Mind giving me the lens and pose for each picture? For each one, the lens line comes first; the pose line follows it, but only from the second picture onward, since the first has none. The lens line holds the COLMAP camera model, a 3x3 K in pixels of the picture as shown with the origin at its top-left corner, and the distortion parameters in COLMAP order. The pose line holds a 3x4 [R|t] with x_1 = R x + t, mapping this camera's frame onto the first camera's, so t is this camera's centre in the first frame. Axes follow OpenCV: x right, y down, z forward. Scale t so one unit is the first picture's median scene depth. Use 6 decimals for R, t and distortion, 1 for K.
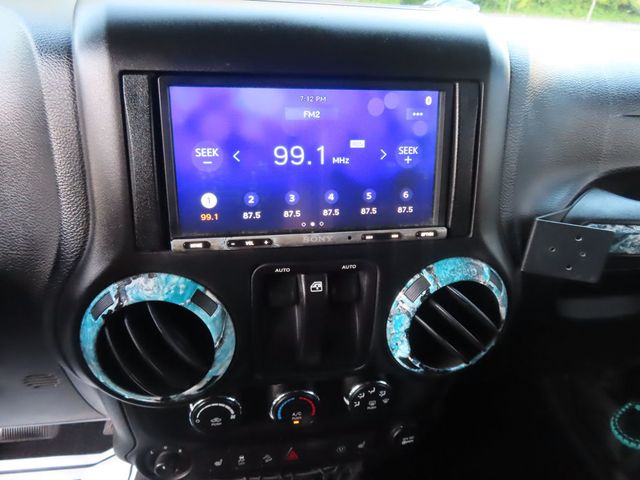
lens RADIAL K [[457.3, 0, 320.0], [0, 457.3, 240.0], [0, 0, 1]] dist [-0.000341, 0.003782]
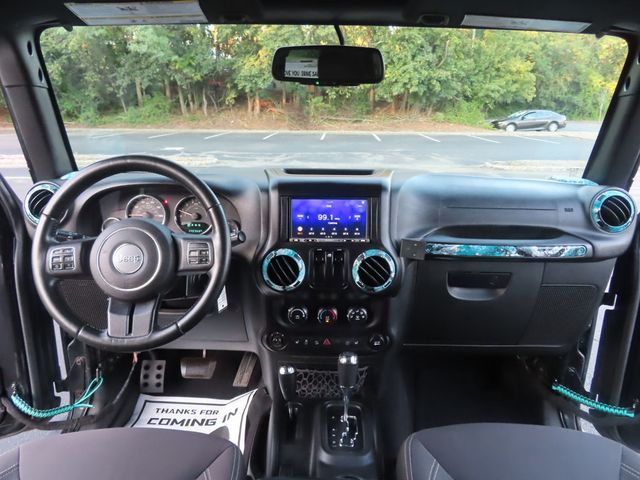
lens RADIAL K [[459.1, 0, 320.0], [0, 459.1, 240.0], [0, 0, 1]] dist [-0.006748, 0.003770]
pose [[0.981742, 0.009070, -0.190000, 0.569292], [-0.050111, 0.975911, -0.212337, 0.717693], [0.183497, 0.217982, 0.958547, -2.298972]]
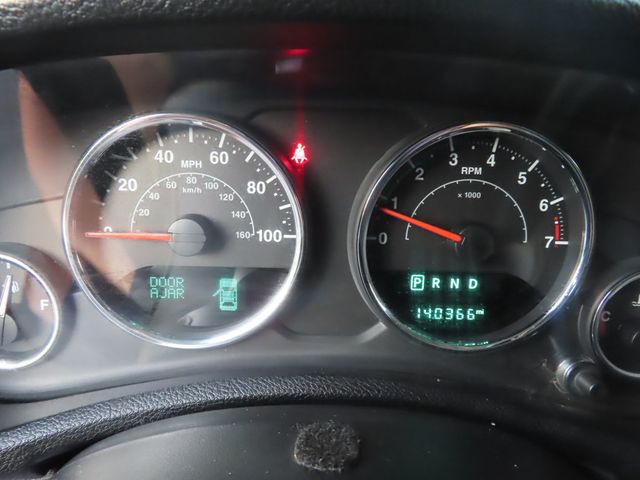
lens RADIAL K [[459.1, 0, 320.0], [0, 459.1, 240.0], [0, 0, 1]] dist [-0.006748, 0.003770]
pose [[0.984824, 0.048999, -0.166494, -1.305908], [-0.057721, 0.997180, -0.047958, -0.203969], [0.163675, 0.056840, 0.984875, 0.471228]]
